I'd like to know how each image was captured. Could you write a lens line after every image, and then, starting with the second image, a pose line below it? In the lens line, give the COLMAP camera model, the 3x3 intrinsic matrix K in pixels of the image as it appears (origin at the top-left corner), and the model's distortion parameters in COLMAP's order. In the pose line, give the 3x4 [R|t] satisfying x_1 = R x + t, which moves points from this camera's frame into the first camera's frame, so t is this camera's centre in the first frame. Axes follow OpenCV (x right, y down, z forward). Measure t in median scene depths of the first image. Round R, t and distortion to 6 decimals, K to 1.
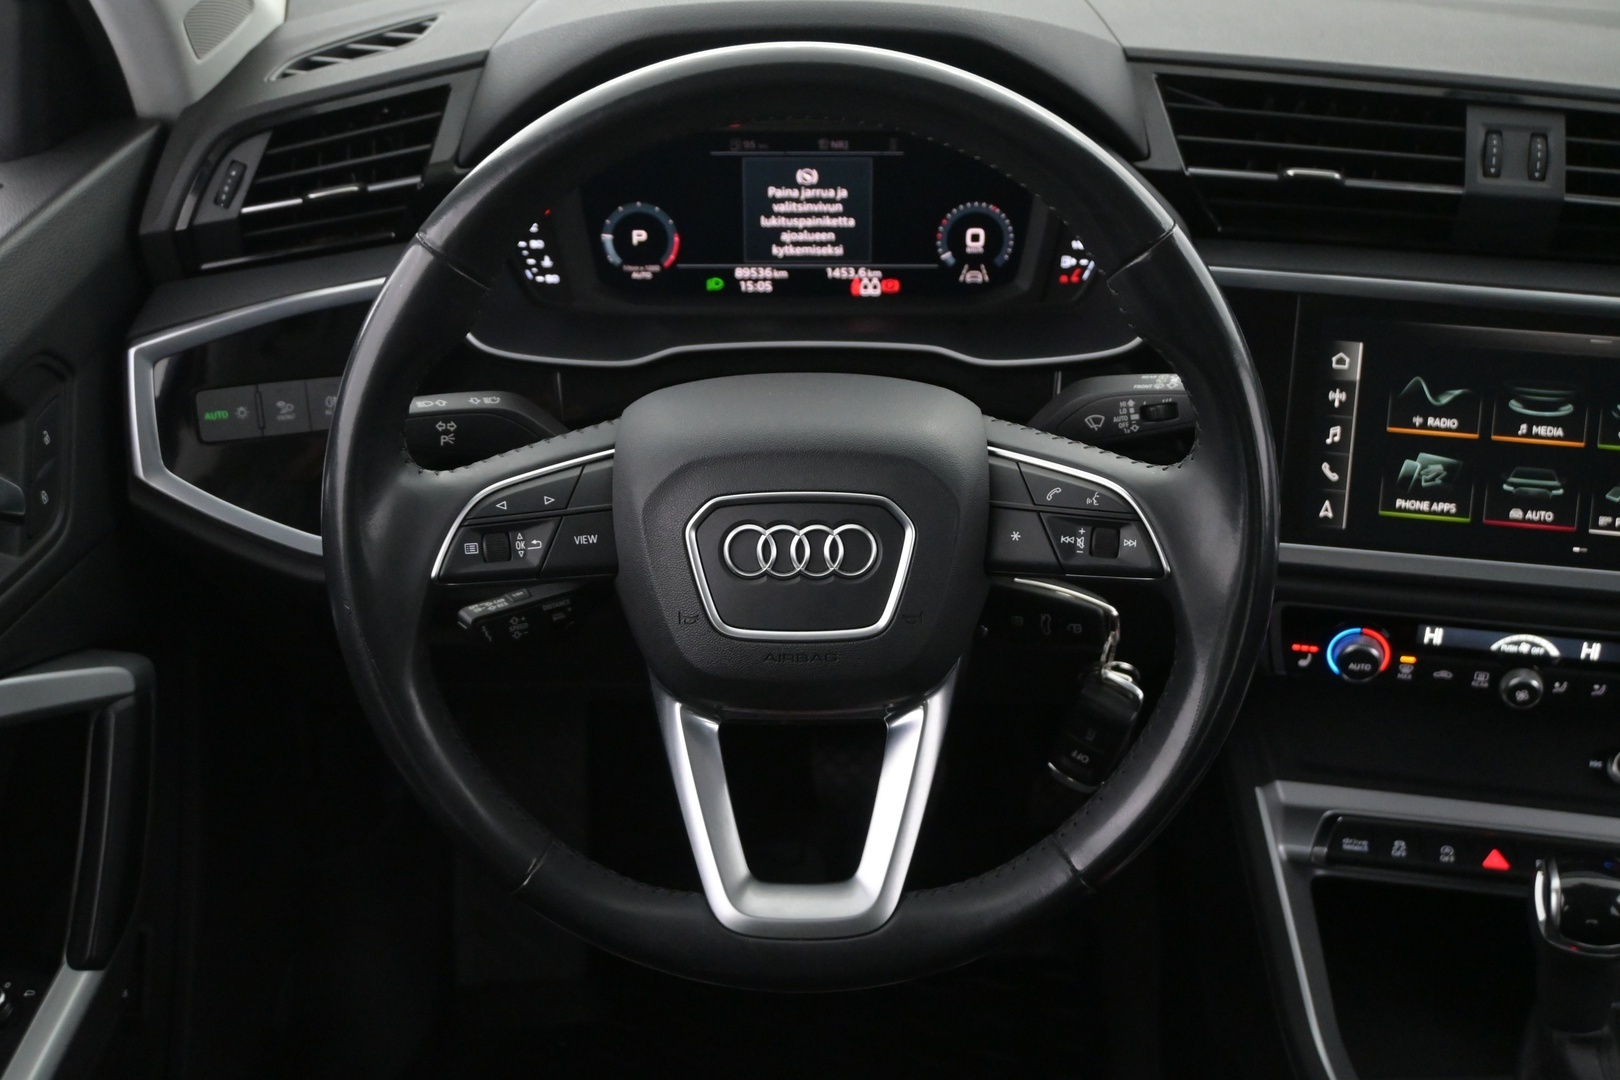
lens RADIAL K [[1960.2, 0, 810.0], [0, 1960.2, 540.0], [0, 0, 1]] dist [0.013239, -0.002726]
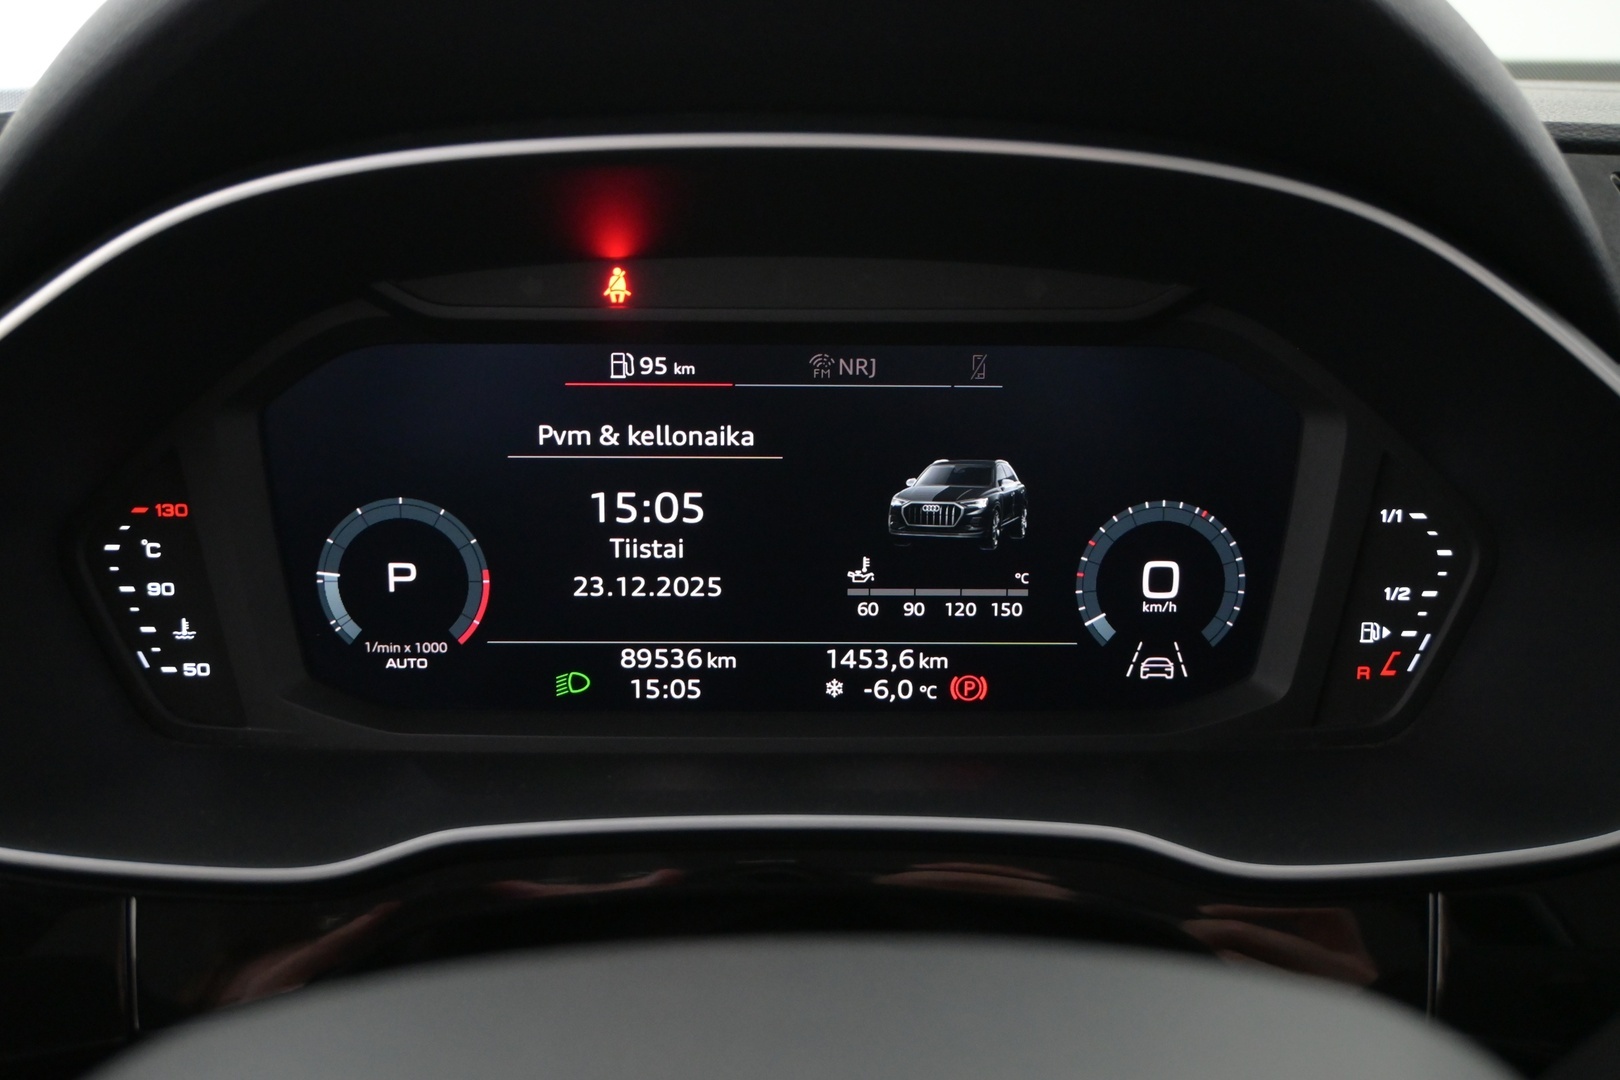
lens RADIAL K [[1872.1, 0, 810.0], [0, 1872.1, 540.0], [0, 0, 1]] dist [-0.012378, -0.001304]
pose [[0.999259, 0.005047, 0.038156, -0.011541], [0.004293, 0.970565, -0.240801, -0.060885], [-0.038249, 0.240787, 0.969824, 0.587333]]
